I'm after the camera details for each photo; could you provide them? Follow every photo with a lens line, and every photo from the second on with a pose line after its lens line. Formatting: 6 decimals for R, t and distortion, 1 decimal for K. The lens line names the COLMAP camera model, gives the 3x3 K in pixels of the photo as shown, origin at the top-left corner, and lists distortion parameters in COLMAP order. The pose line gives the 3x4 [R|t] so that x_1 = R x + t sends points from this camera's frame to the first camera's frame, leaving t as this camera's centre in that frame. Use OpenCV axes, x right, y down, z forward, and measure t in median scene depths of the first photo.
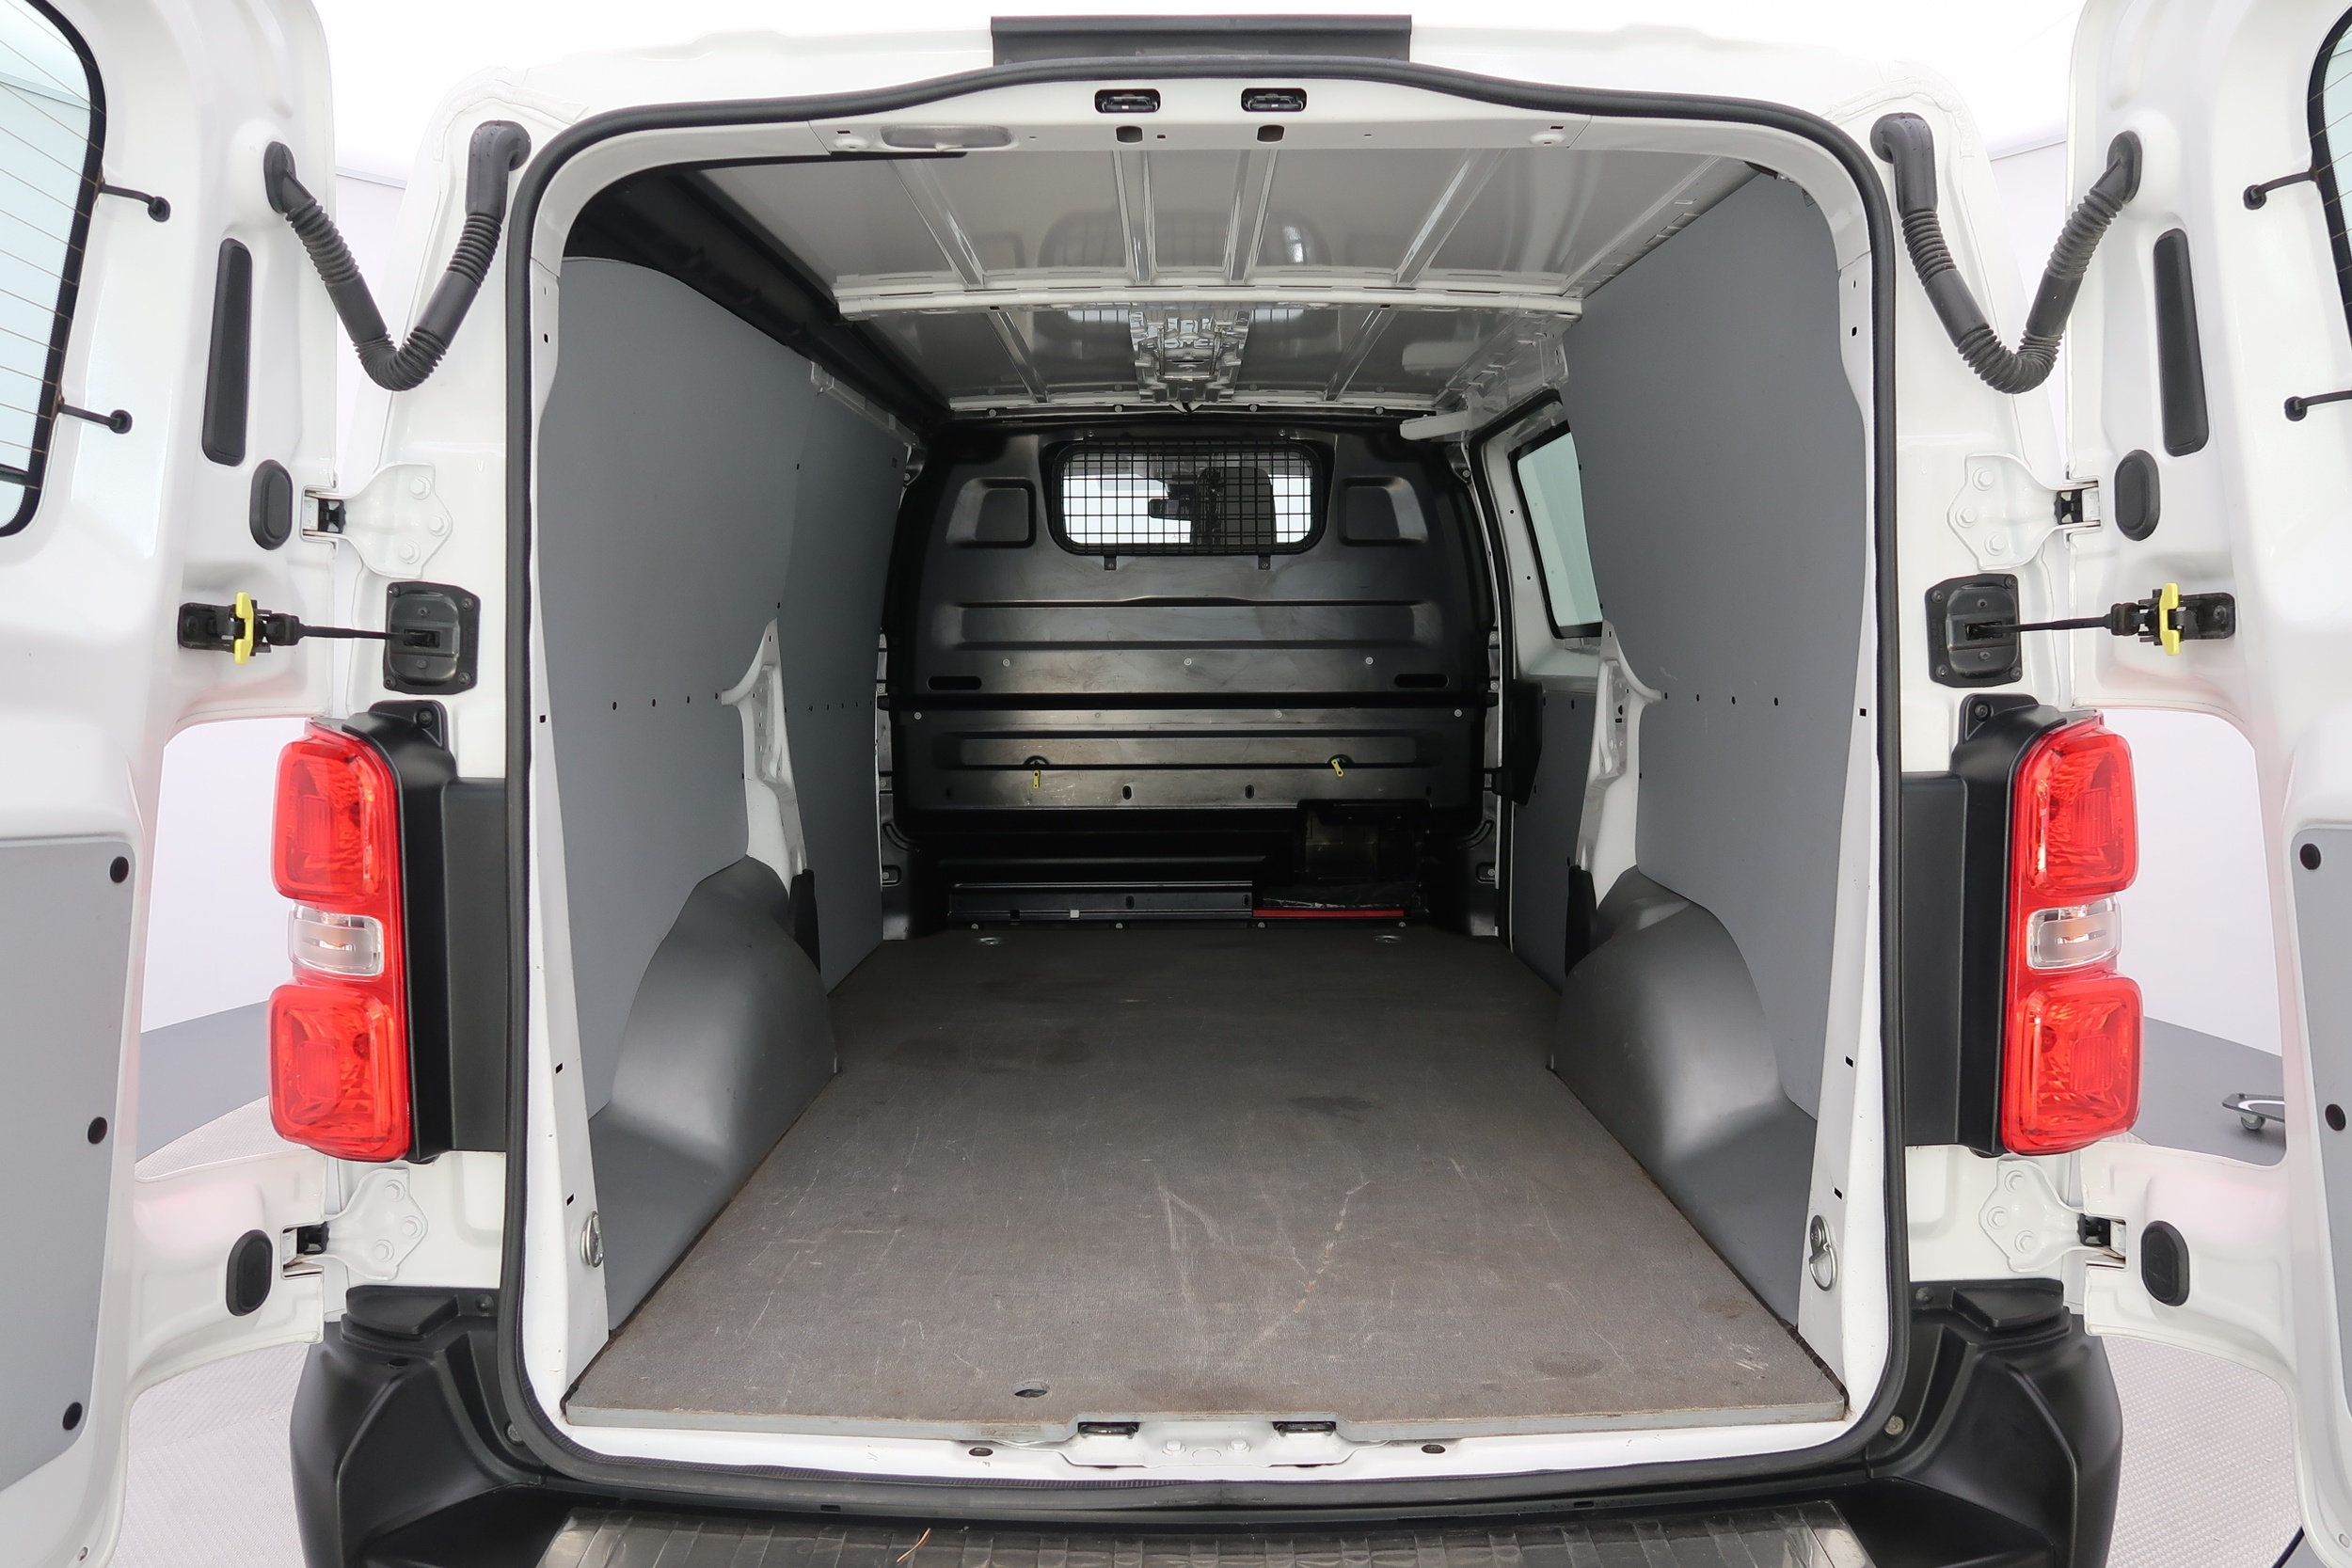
lens RADIAL K [[1596.8, 0, 1179.0], [0, 1596.8, 782.3], [0, 0, 1]] dist [-0.031660, 0.002540]
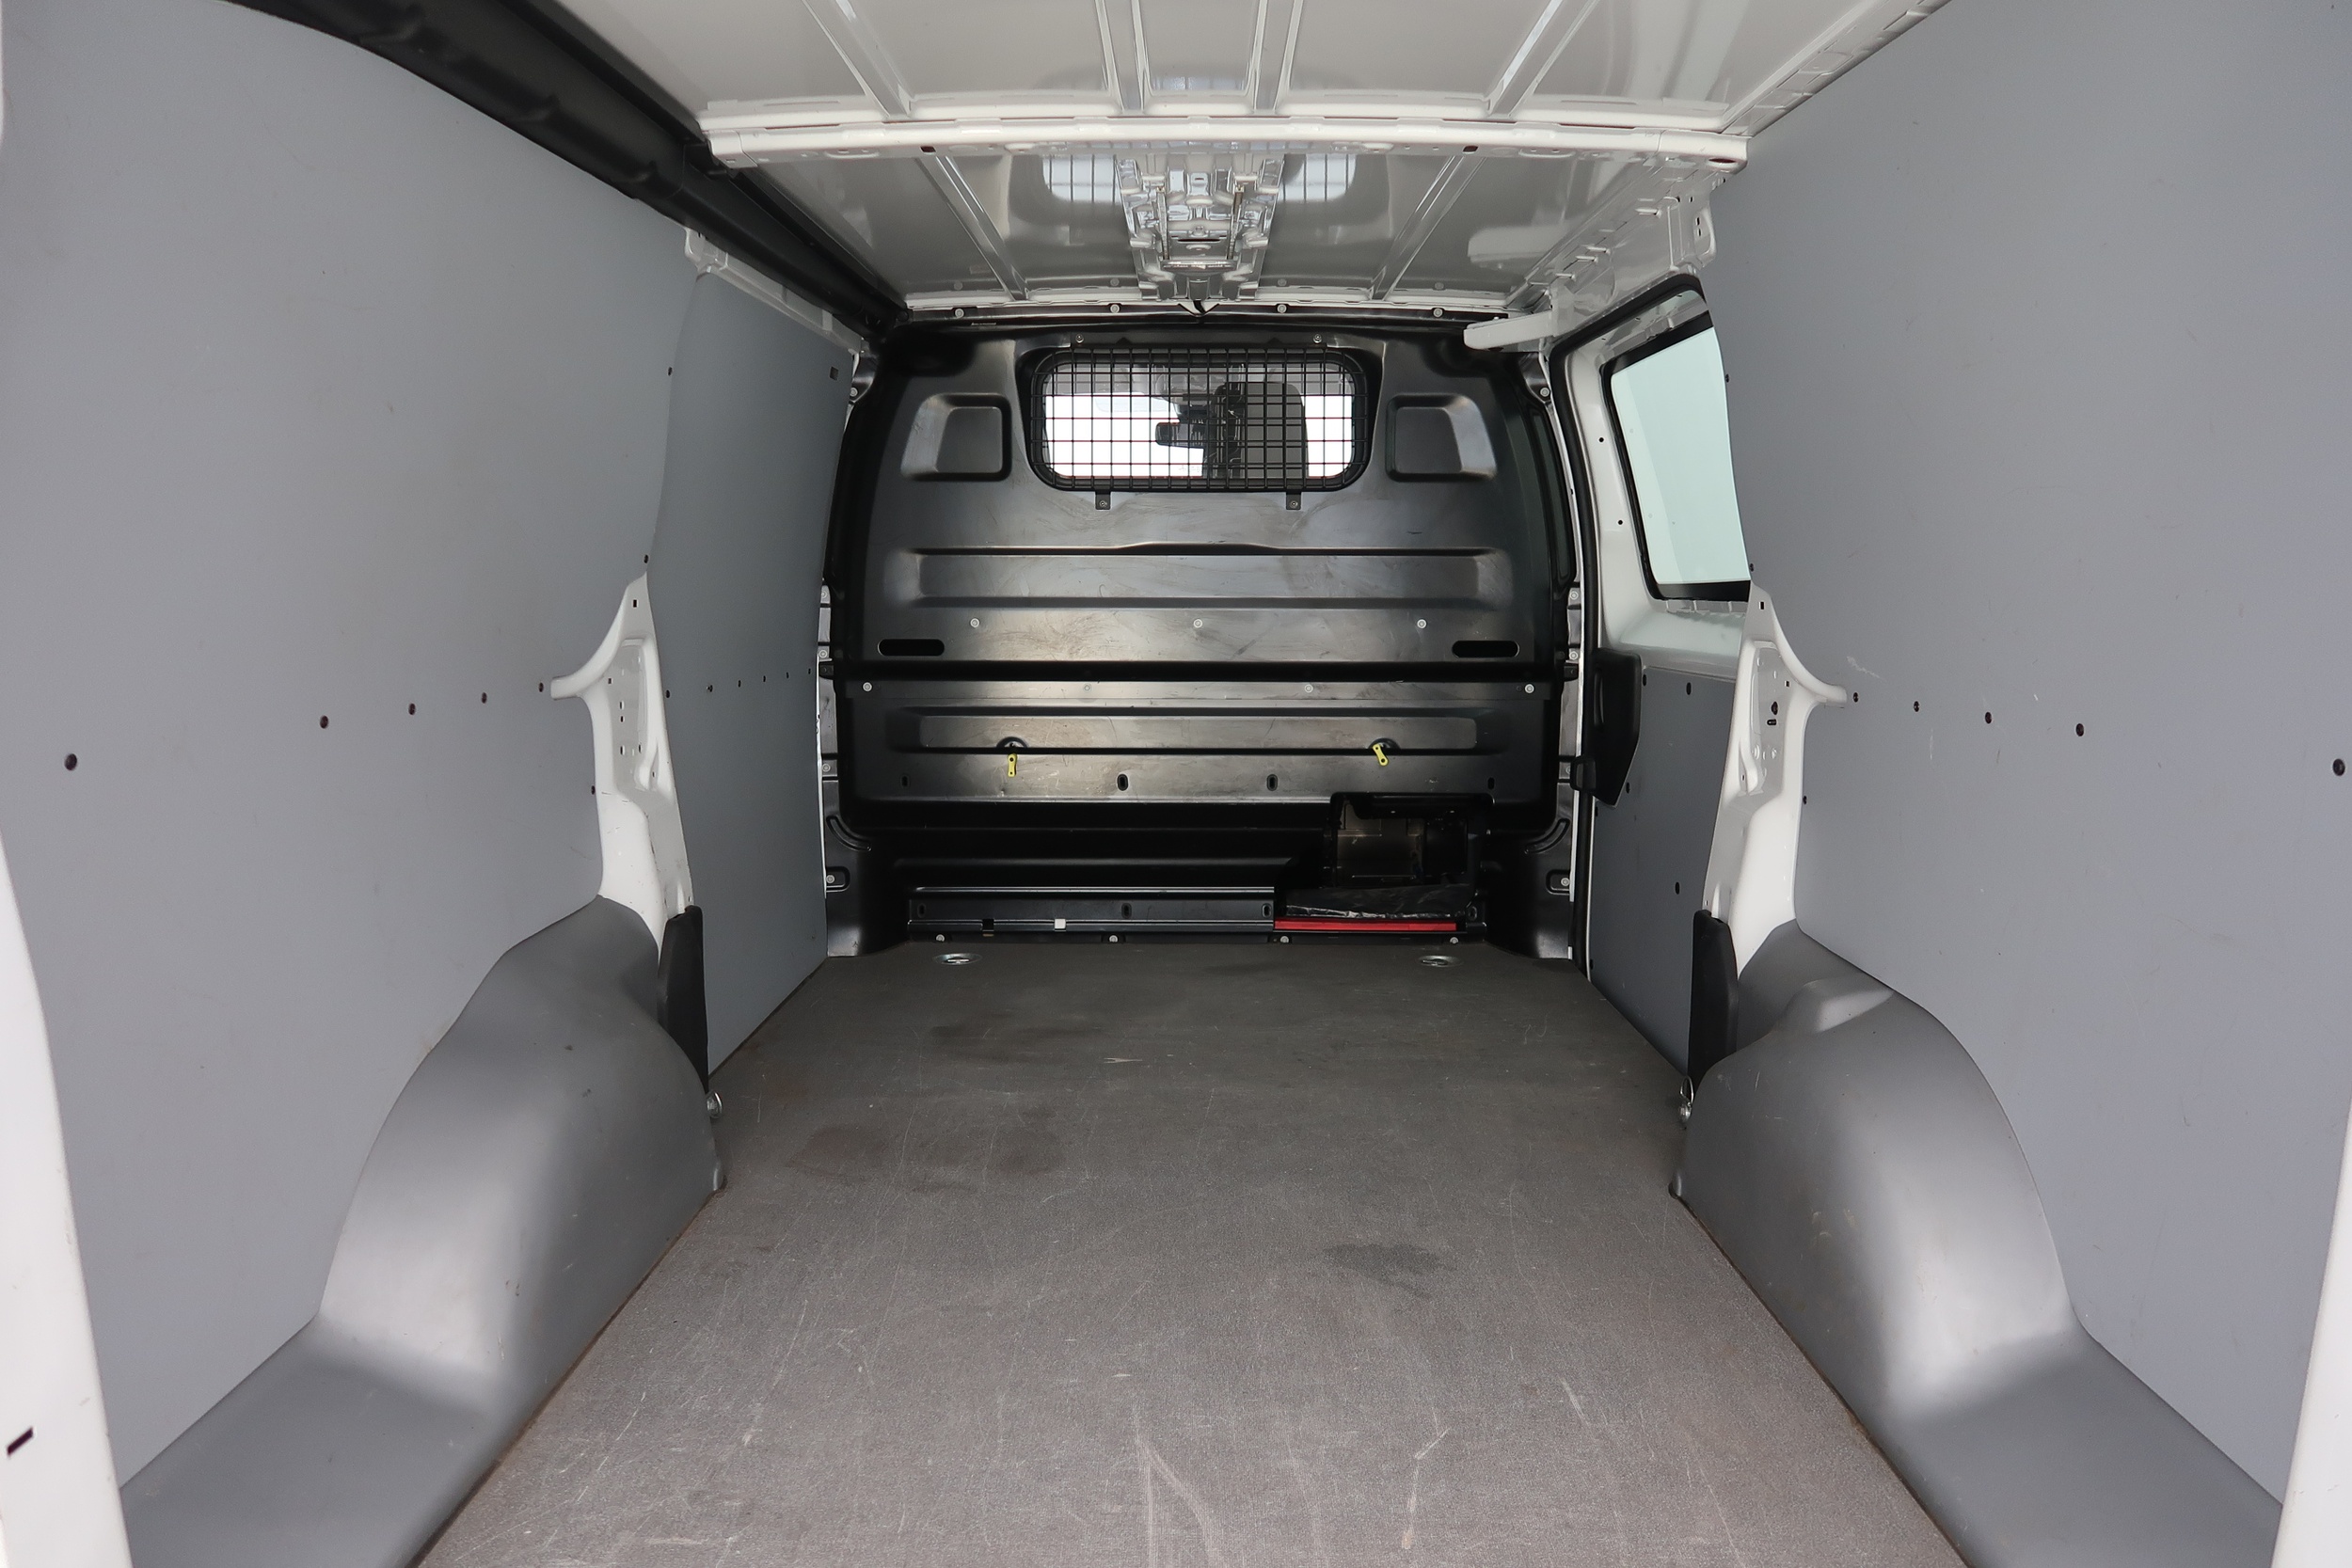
lens RADIAL K [[1596.8, 0, 1179.0], [0, 1596.8, 782.3], [0, 0, 1]] dist [-0.031660, 0.002540]
pose [[0.999900, 0.008415, -0.011401, 0.005912], [-0.007921, 0.999057, 0.042679, -0.029630], [0.011750, -0.042584, 0.999024, 0.187068]]
